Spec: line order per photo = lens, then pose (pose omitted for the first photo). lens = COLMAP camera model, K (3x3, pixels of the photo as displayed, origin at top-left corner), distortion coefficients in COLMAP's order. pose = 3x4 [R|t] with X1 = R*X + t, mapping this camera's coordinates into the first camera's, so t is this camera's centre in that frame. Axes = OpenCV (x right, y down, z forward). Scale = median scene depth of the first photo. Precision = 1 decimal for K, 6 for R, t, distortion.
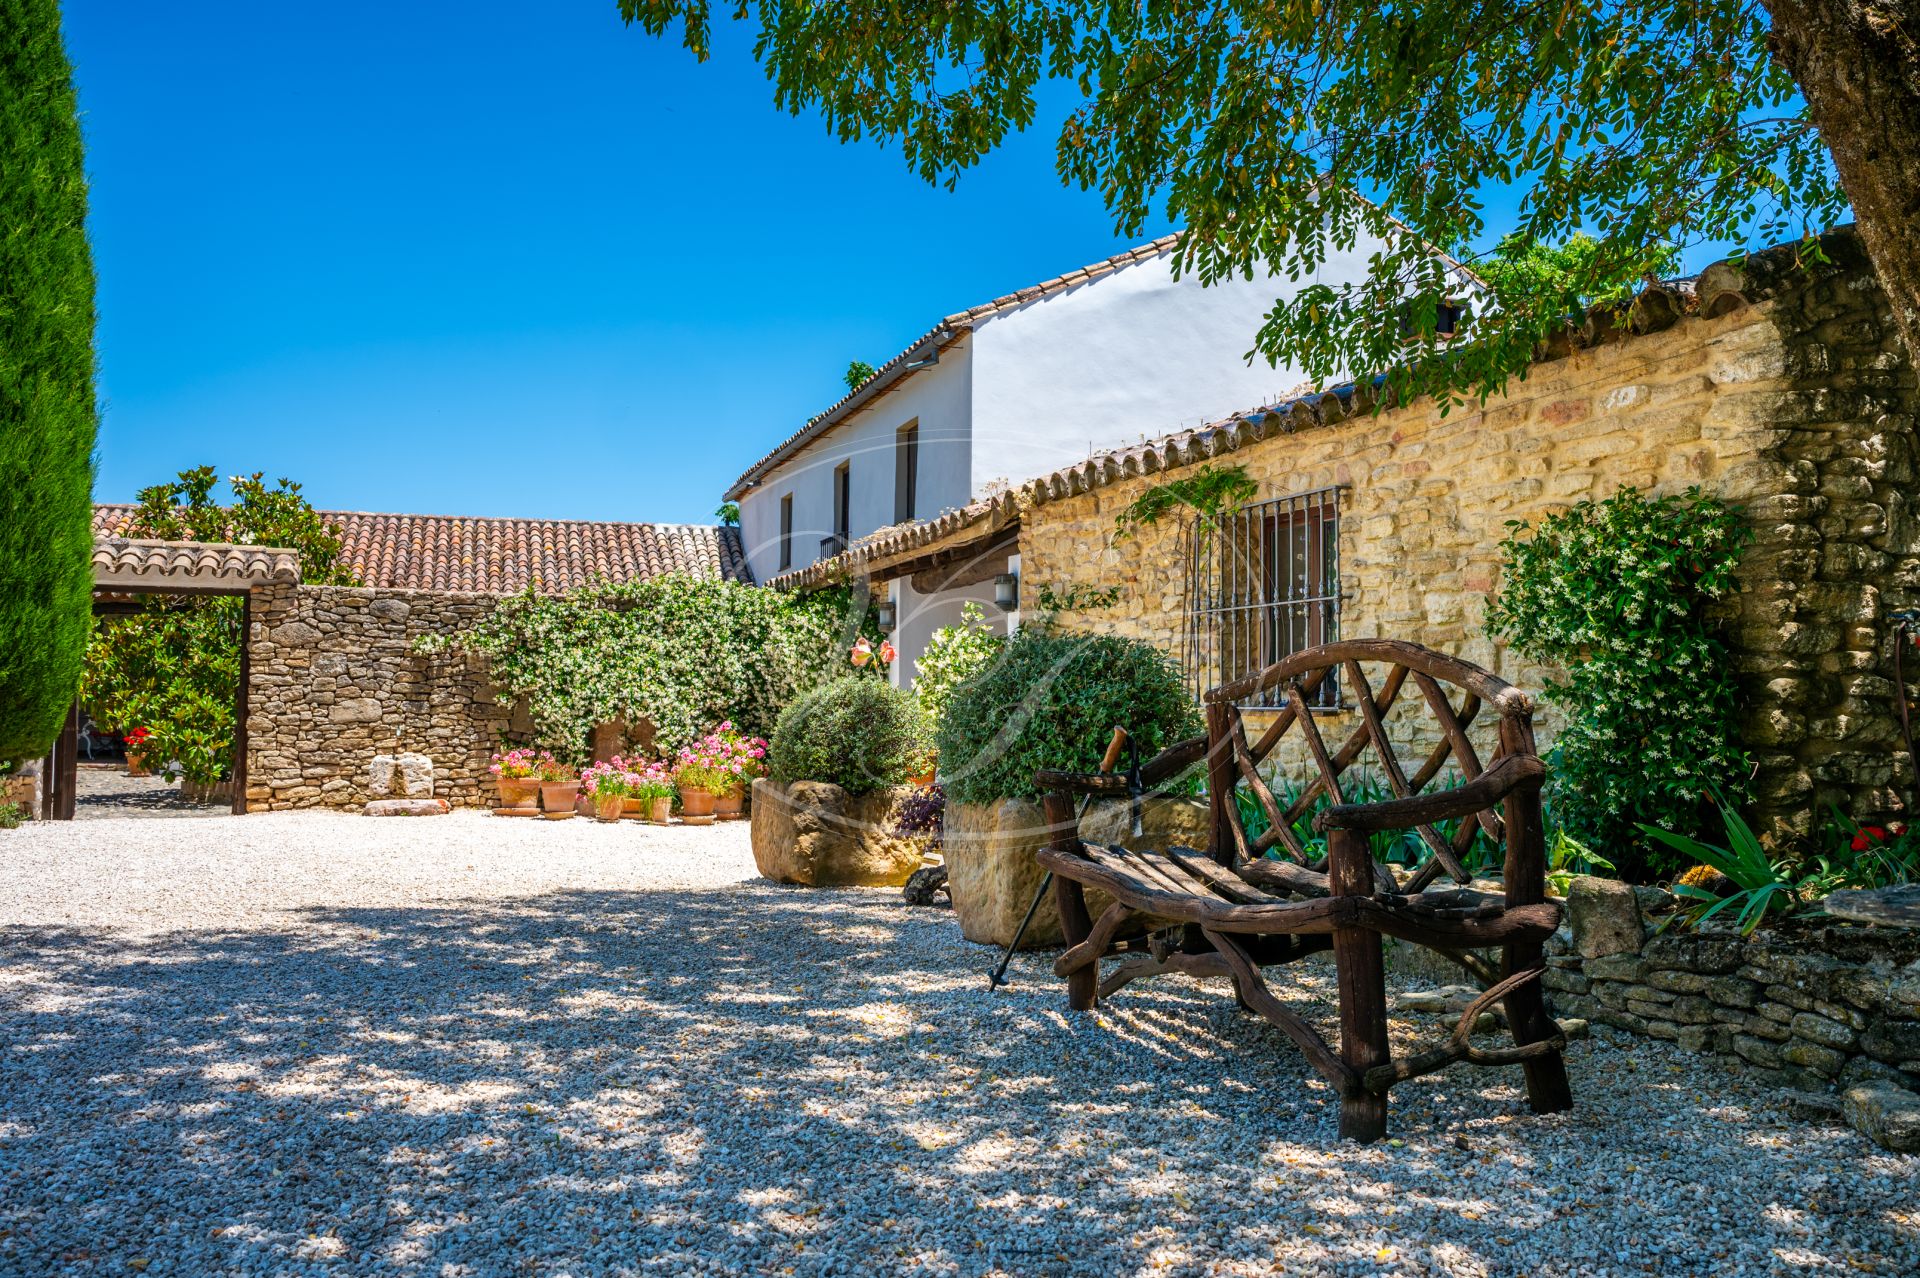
lens RADIAL K [[1577.3, 0, 960.0], [0, 1577.3, 639.0], [0, 0, 1]] dist [-0.011149, -0.003055]
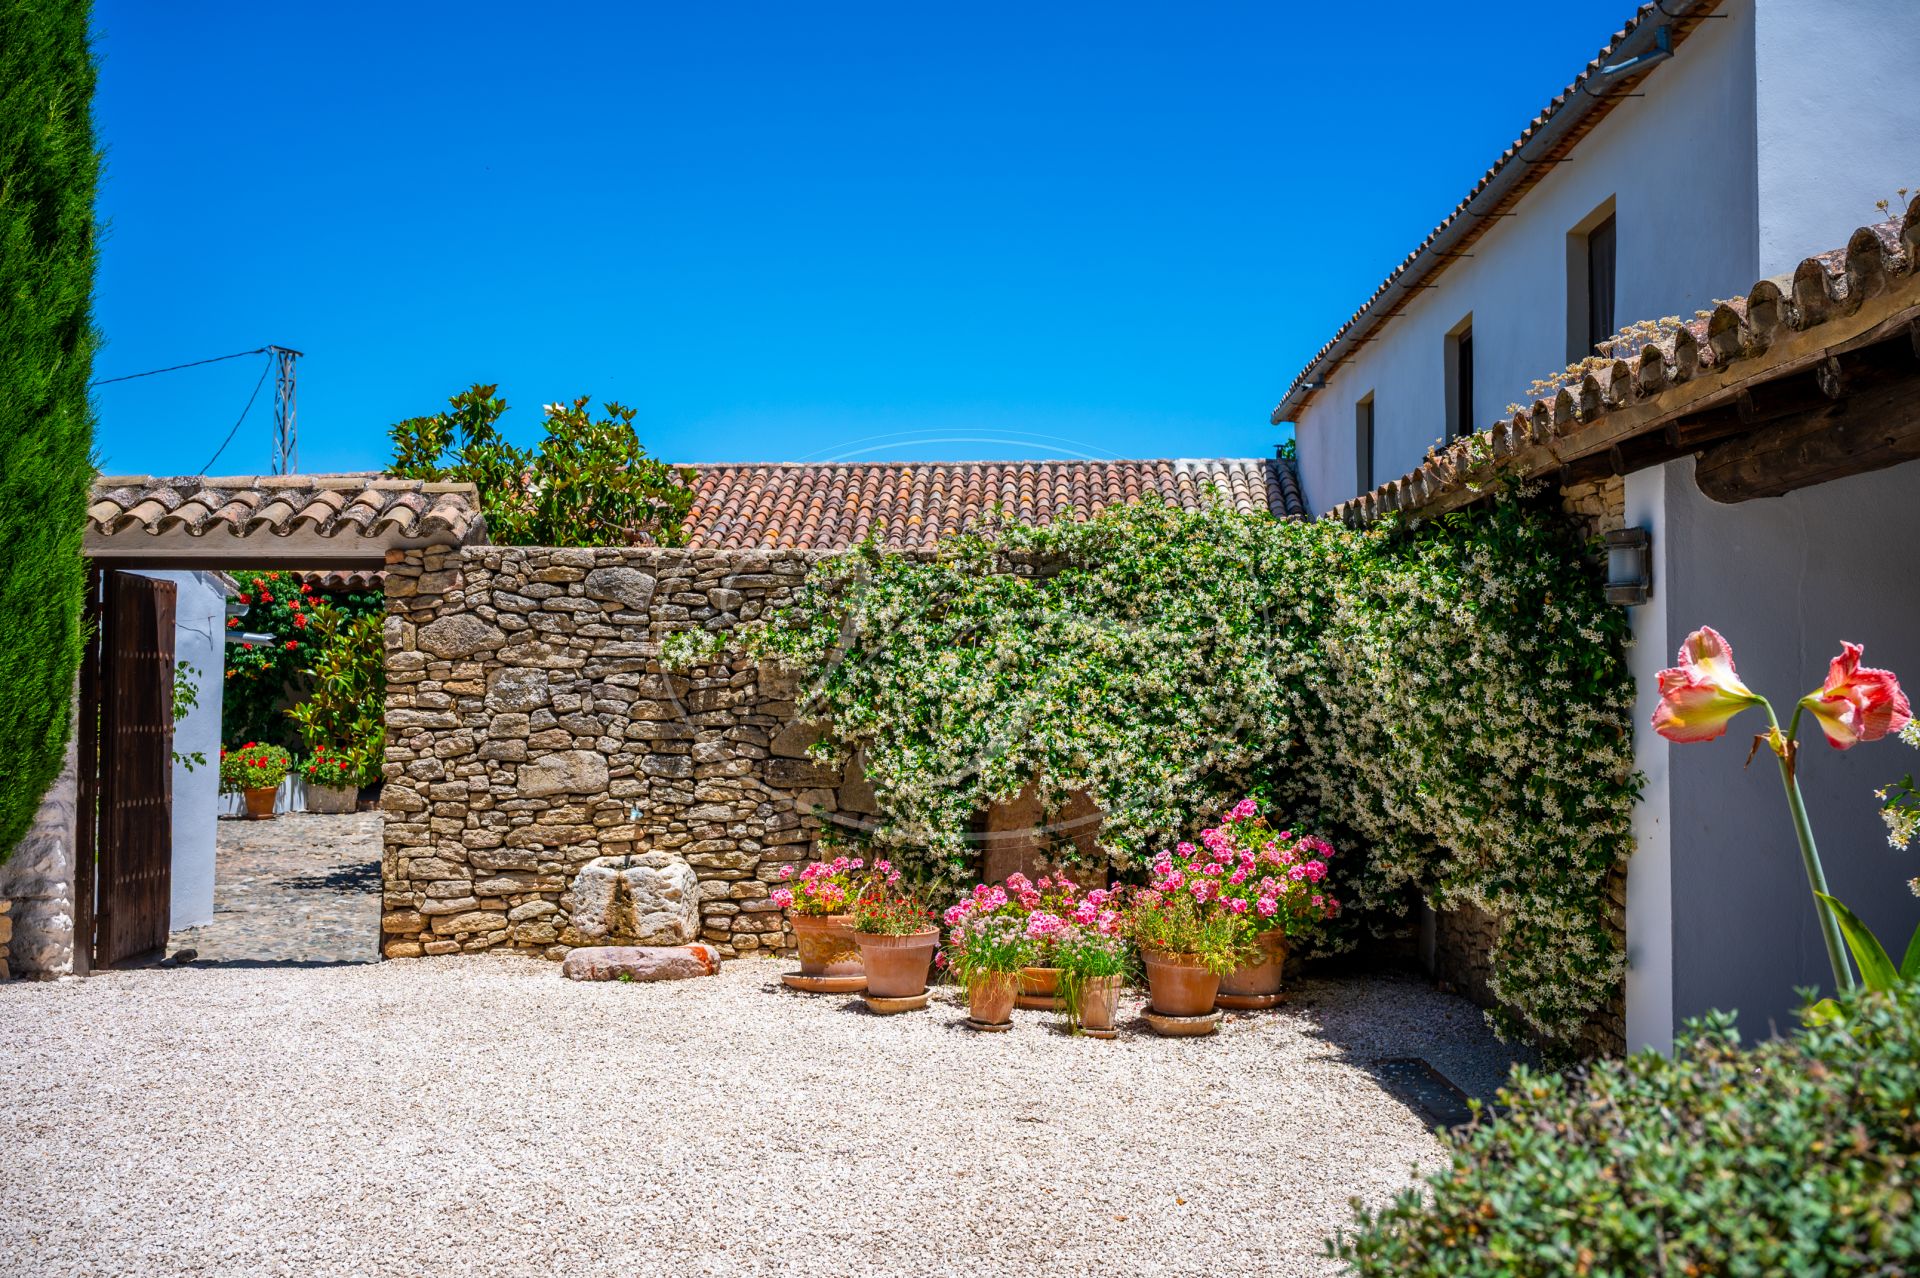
lens RADIAL K [[1772.3, 0, 944.1], [0, 1772.3, 633.4], [0, 0, 1]] dist [-0.003445, 0.000506]
pose [[0.940724, -0.020038, -0.338582, -0.050633], [0.022770, 0.999732, 0.004098, -0.002433], [0.338409, -0.011565, 0.940928, 0.459860]]
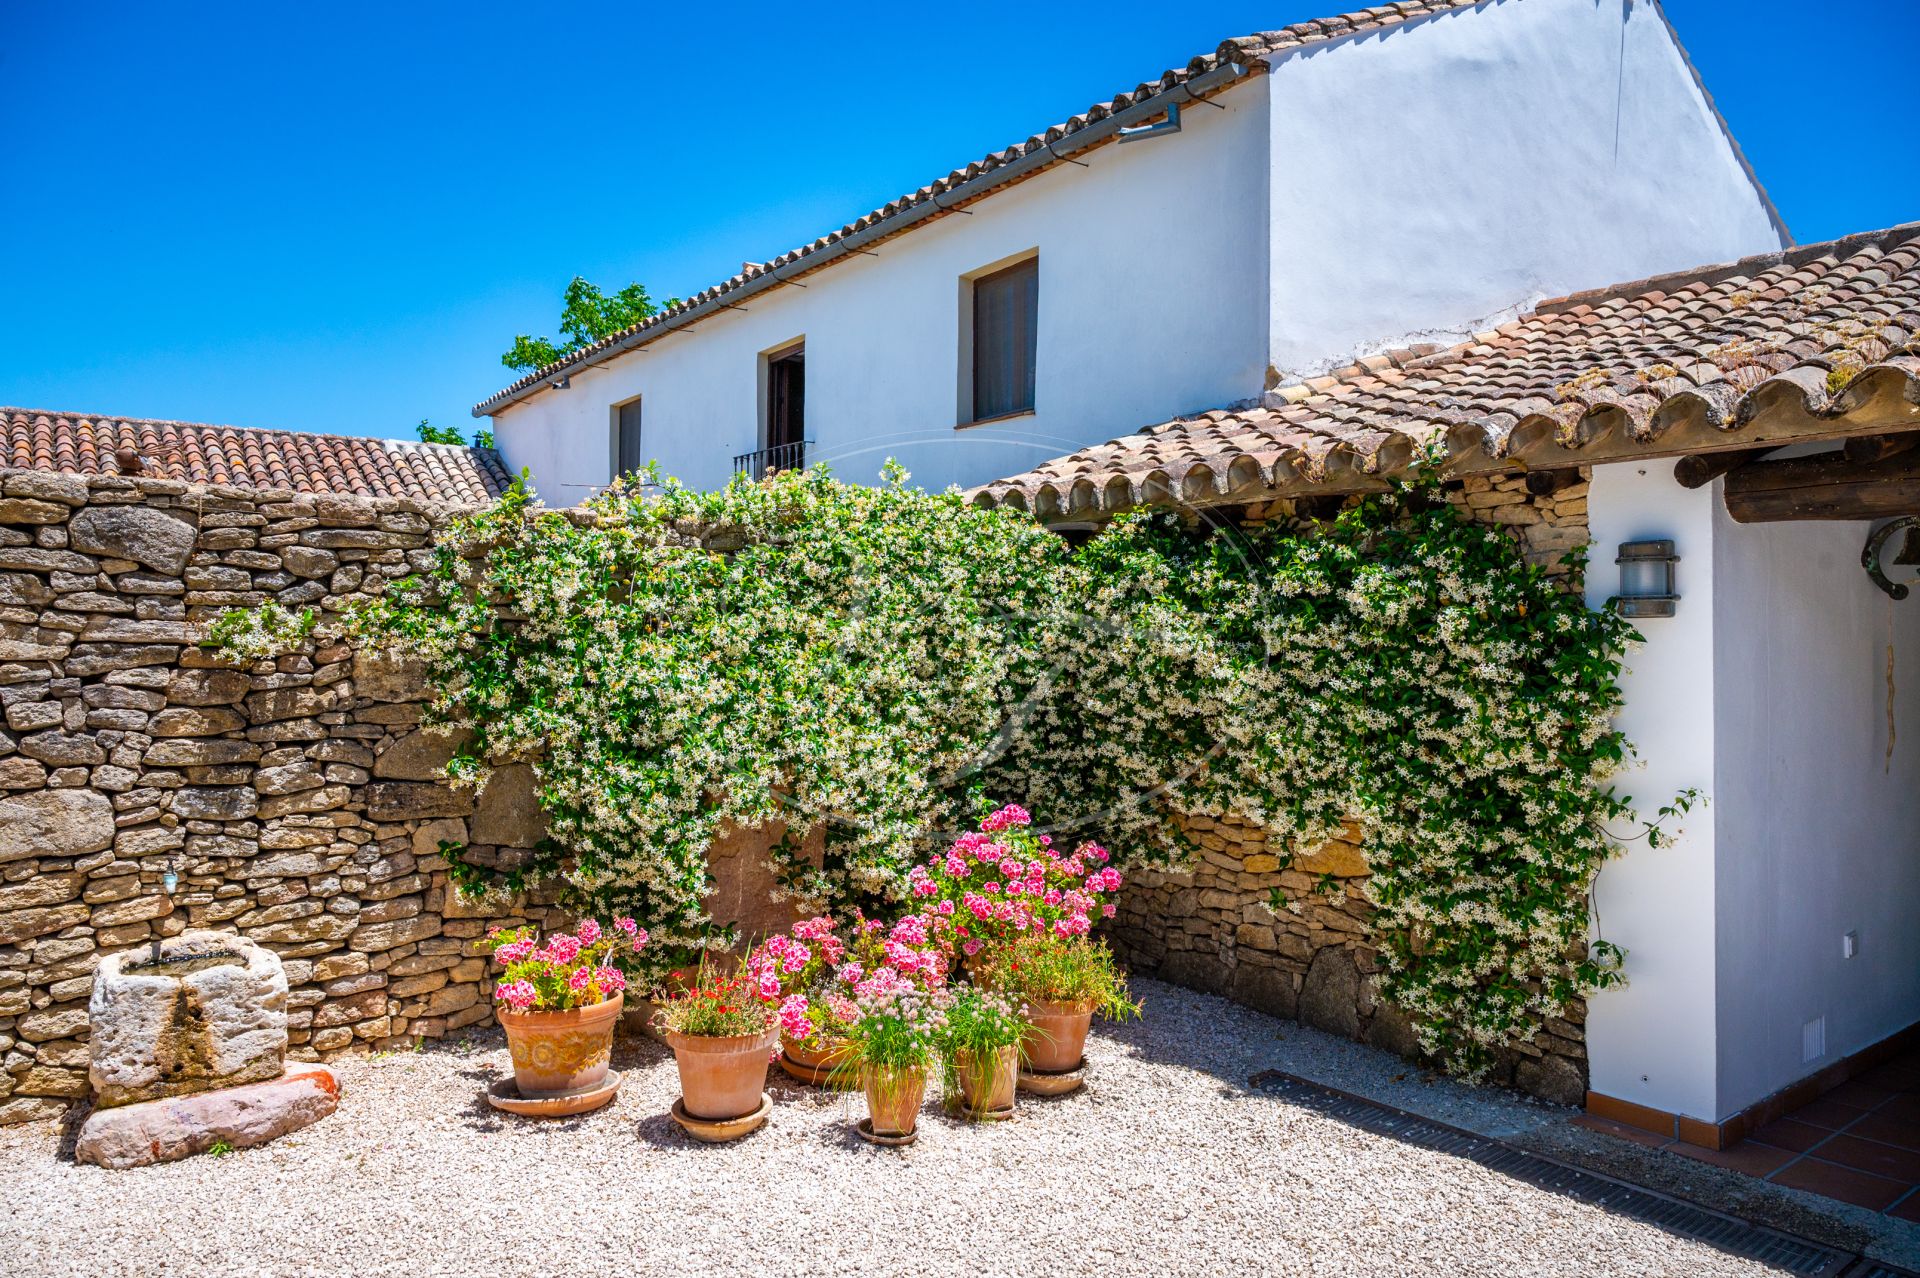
lens RADIAL K [[1299.2, 0, 961.1], [0, 1299.2, 624.1], [0, 0, 1]] dist [-0.001661, -0.001431]
pose [[0.945993, -0.000011, 0.324186, -0.277711], [-0.009623, 0.999558, 0.028115, -0.008723], [-0.324043, -0.029716, 0.945575, 0.654729]]
